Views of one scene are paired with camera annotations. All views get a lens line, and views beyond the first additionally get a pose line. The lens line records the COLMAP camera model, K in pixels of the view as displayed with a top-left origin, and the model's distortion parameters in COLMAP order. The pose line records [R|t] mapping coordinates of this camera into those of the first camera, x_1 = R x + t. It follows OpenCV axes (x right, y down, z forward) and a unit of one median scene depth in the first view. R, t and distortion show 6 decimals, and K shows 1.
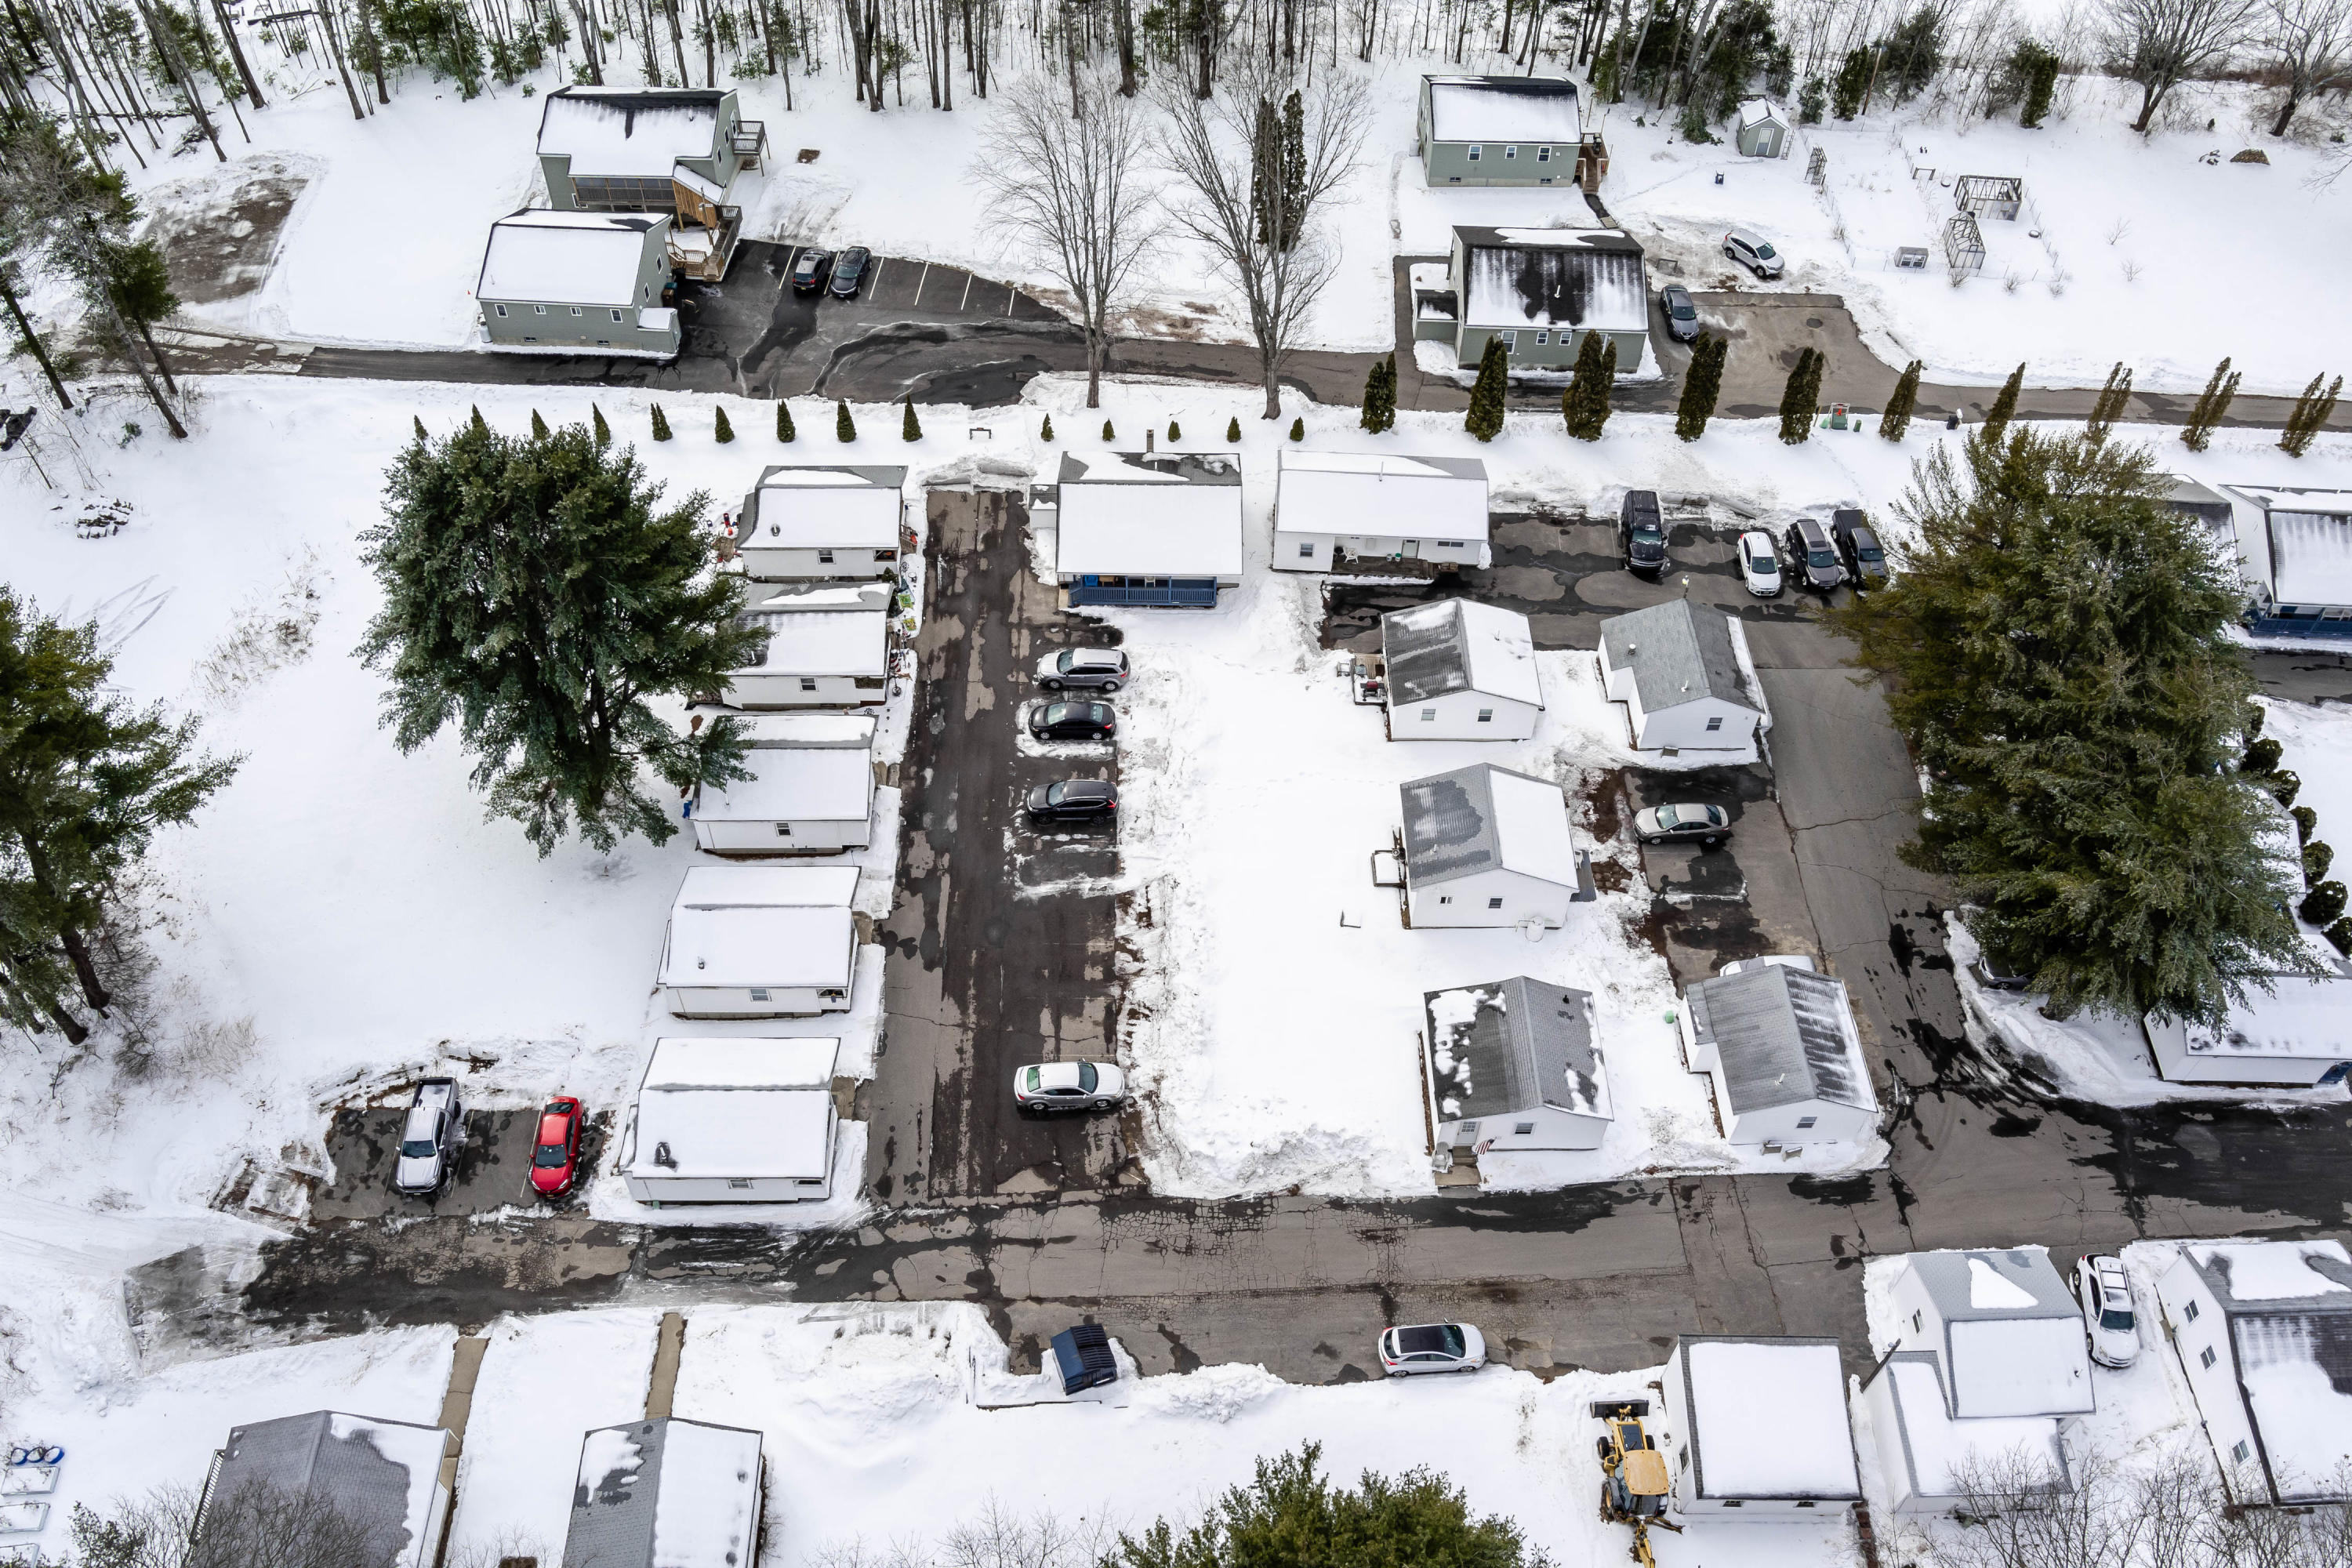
lens RADIAL K [[1903.4, 0, 1155.1], [0, 1903.4, 784.9], [0, 0, 1]] dist [-0.071228, 0.016805]
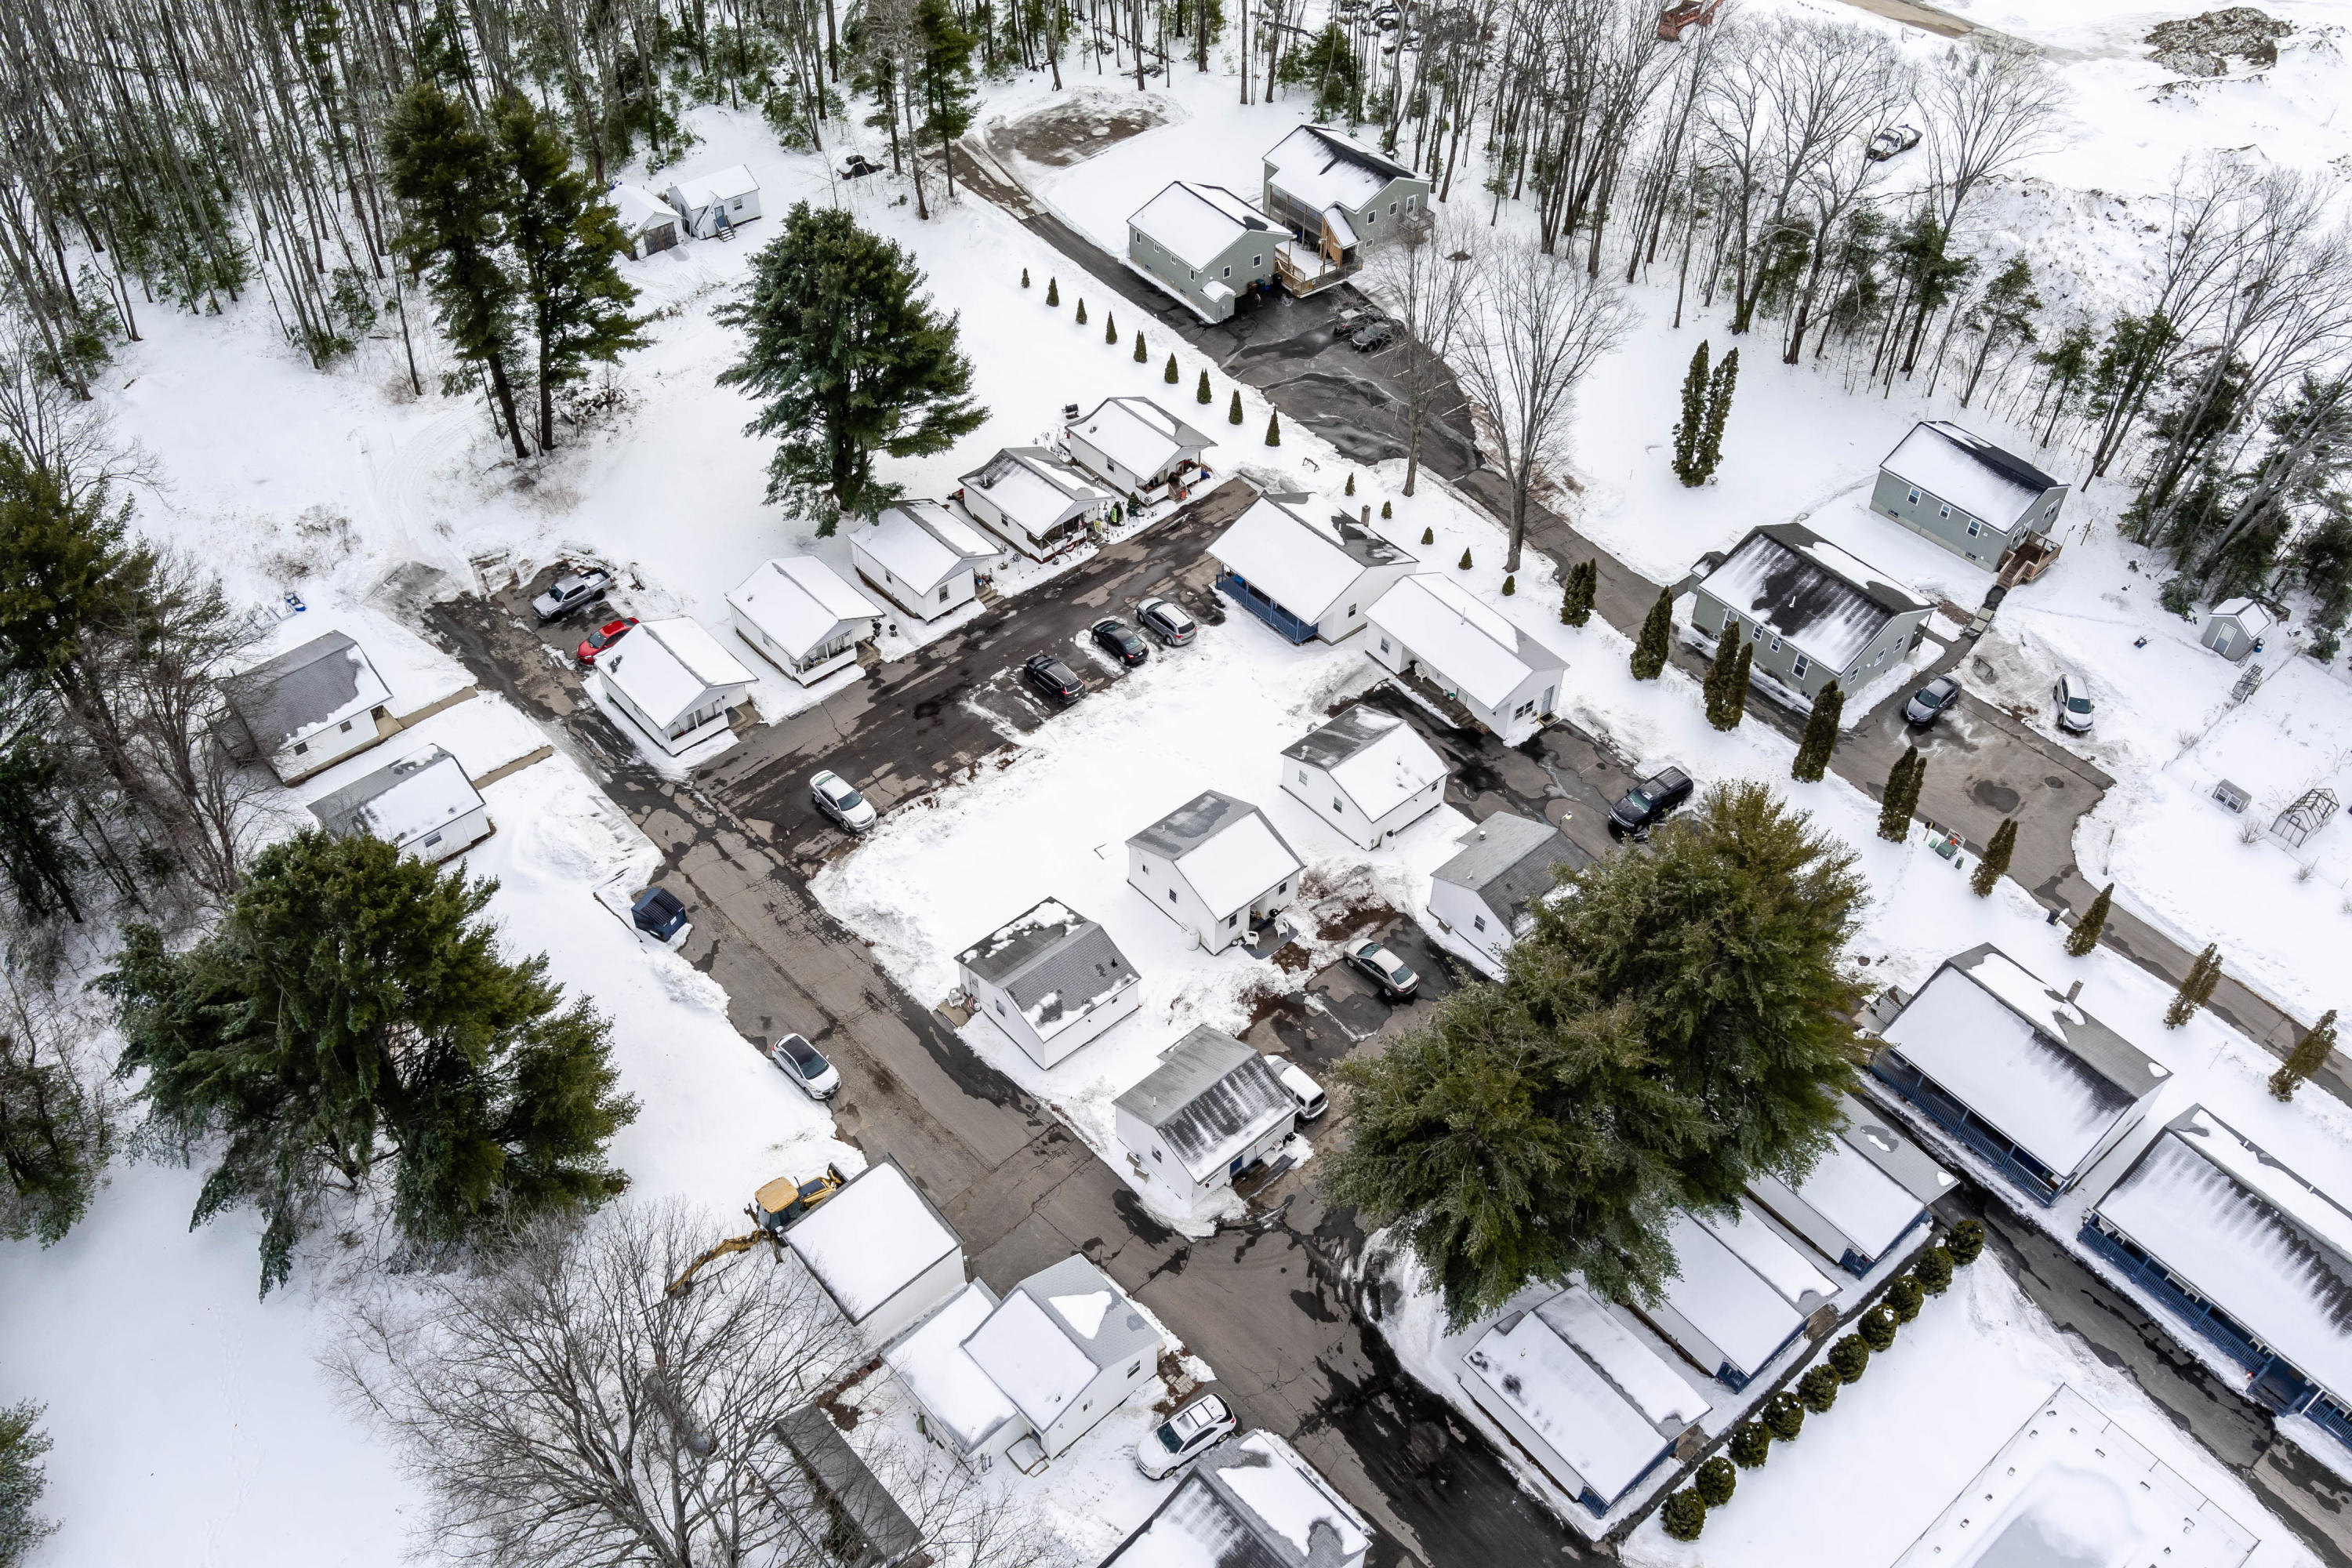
lens RADIAL K [[1903.4, 0, 1170.4], [0, 1903.4, 781.0], [0, 0, 1]] dist [-0.071228, 0.016805]
pose [[0.658322, 0.528438, -0.536065, 0.748199], [-0.579562, 0.810271, 0.087004, -0.093860], [0.480334, 0.253406, 0.839681, -0.006796]]
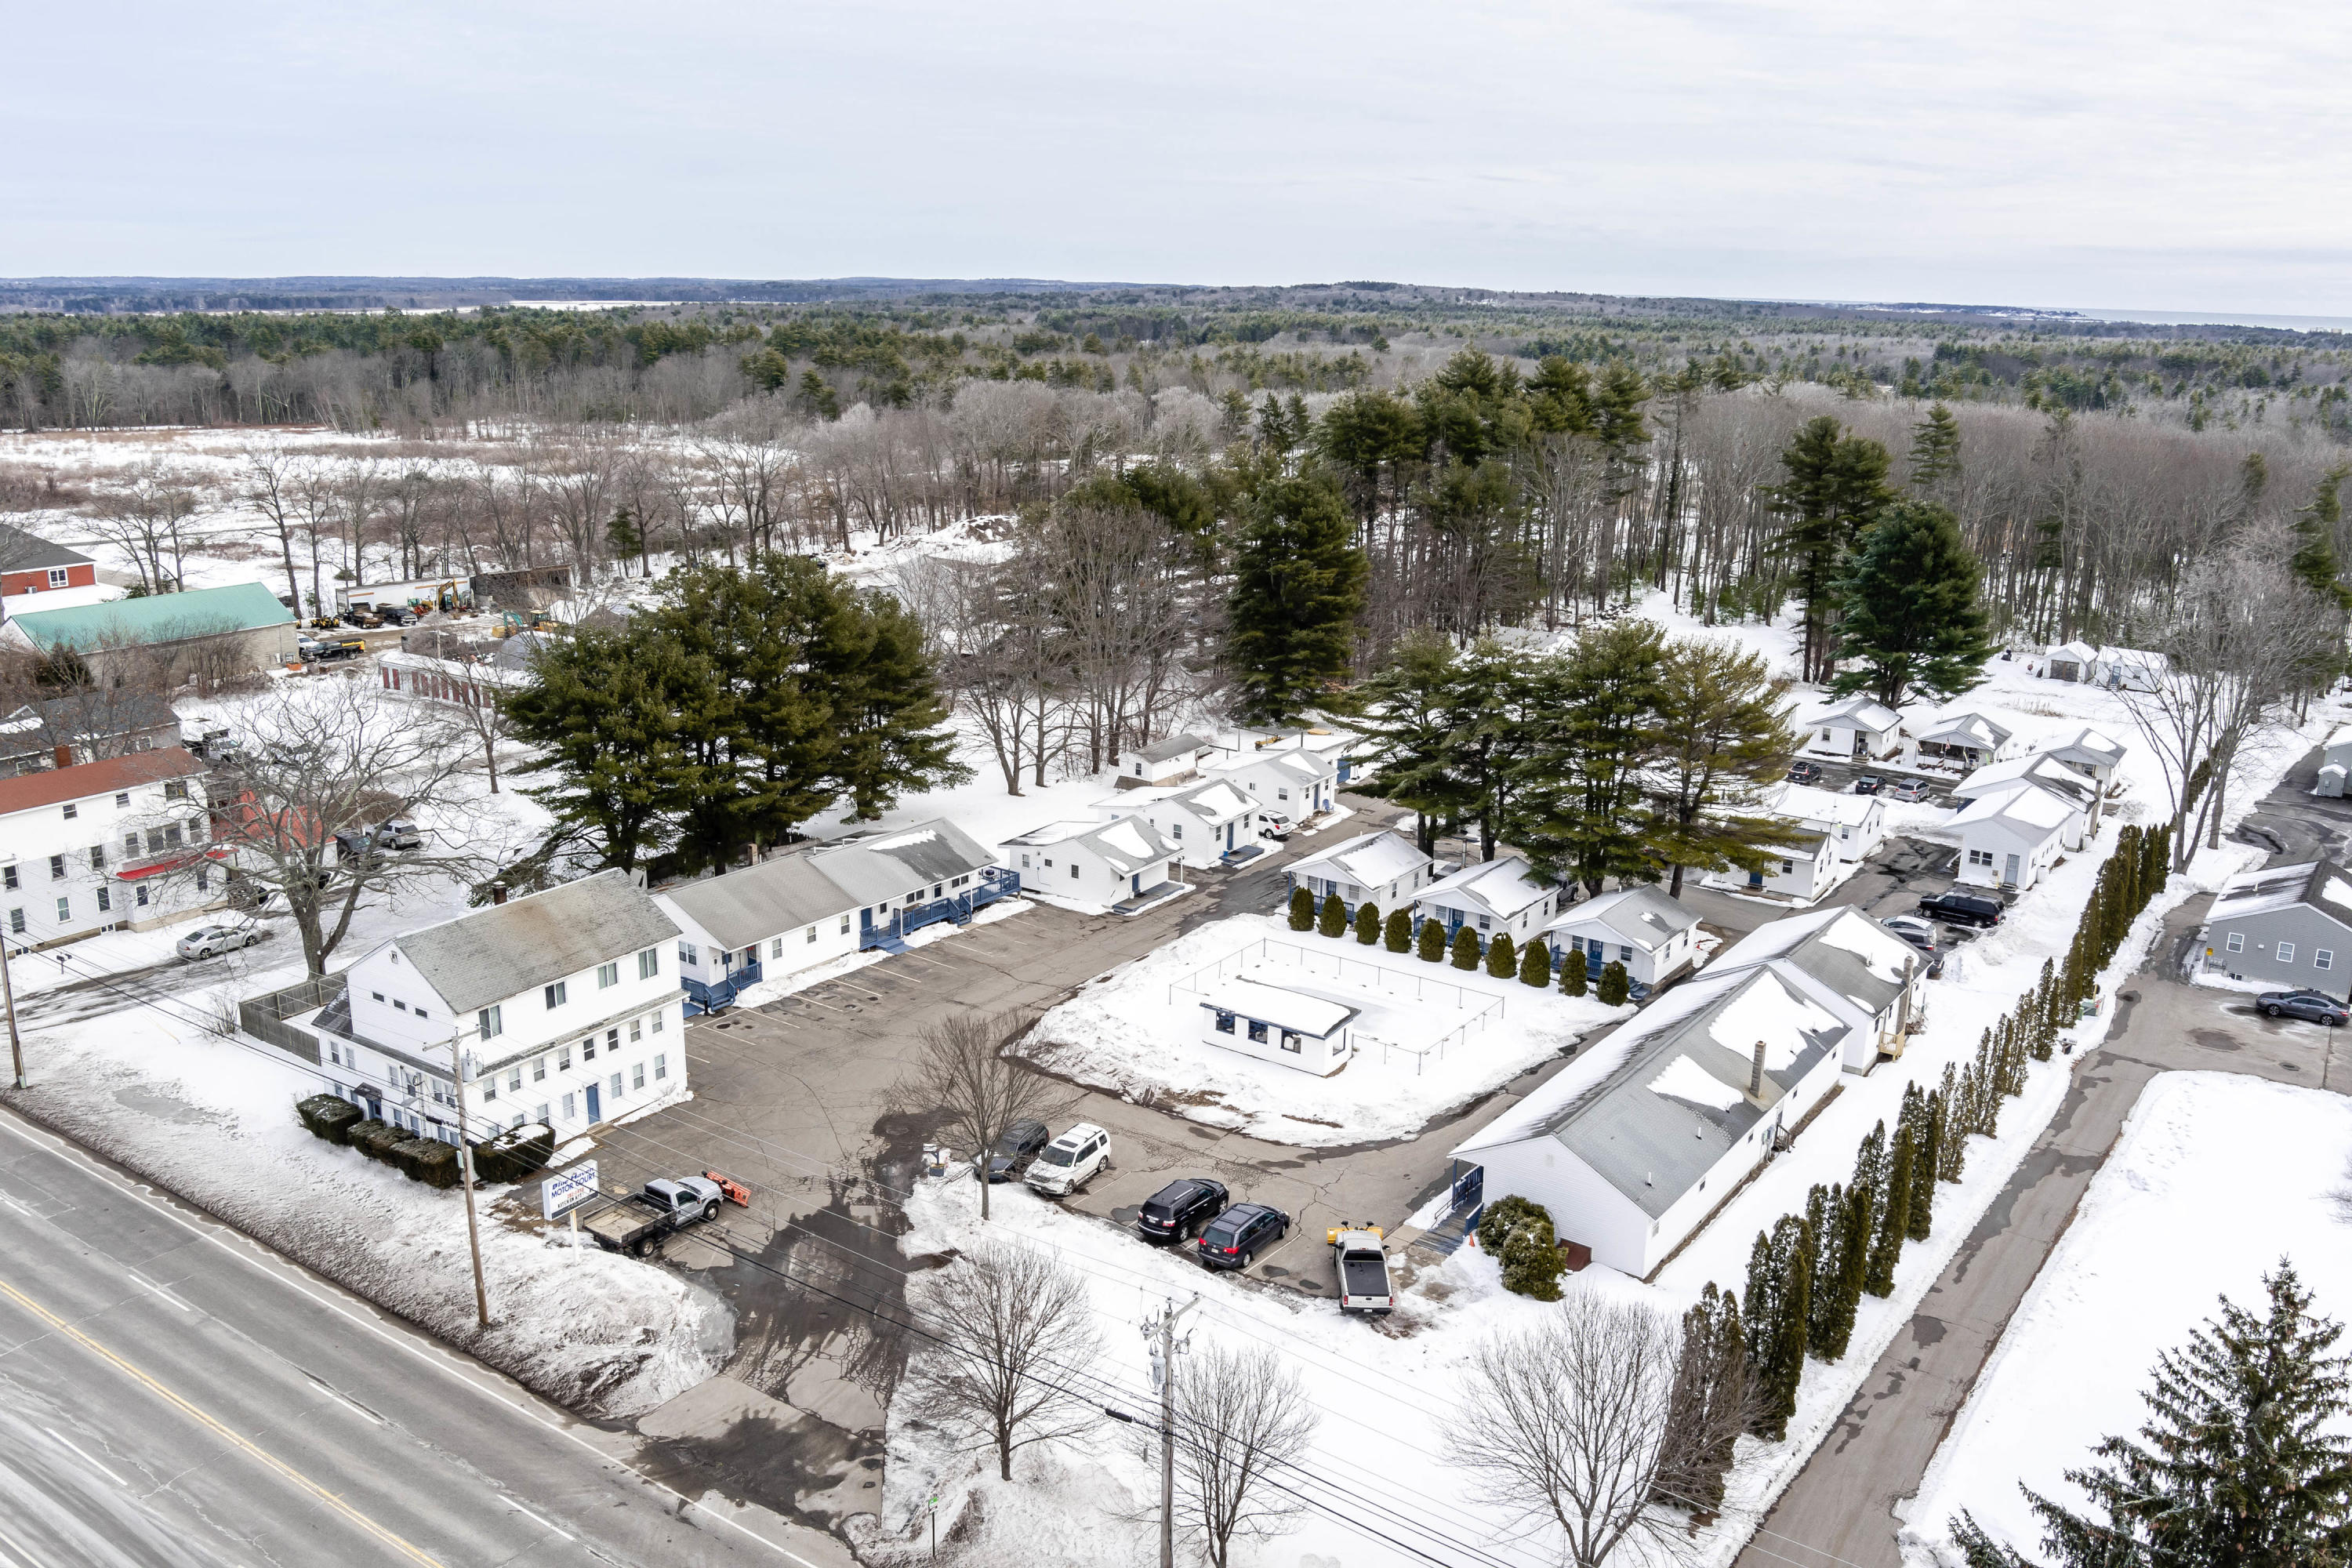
lens RADIAL K [[1903.4, 0, 1183.6], [0, 1903.4, 808.4], [0, 0, 1]] dist [-0.071228, 0.016805]
pose [[-0.558900, 0.207770, -0.802784, 1.698544], [-0.649316, 0.492491, 0.579518, -0.619303], [0.515771, 0.845153, -0.140345, 1.015171]]
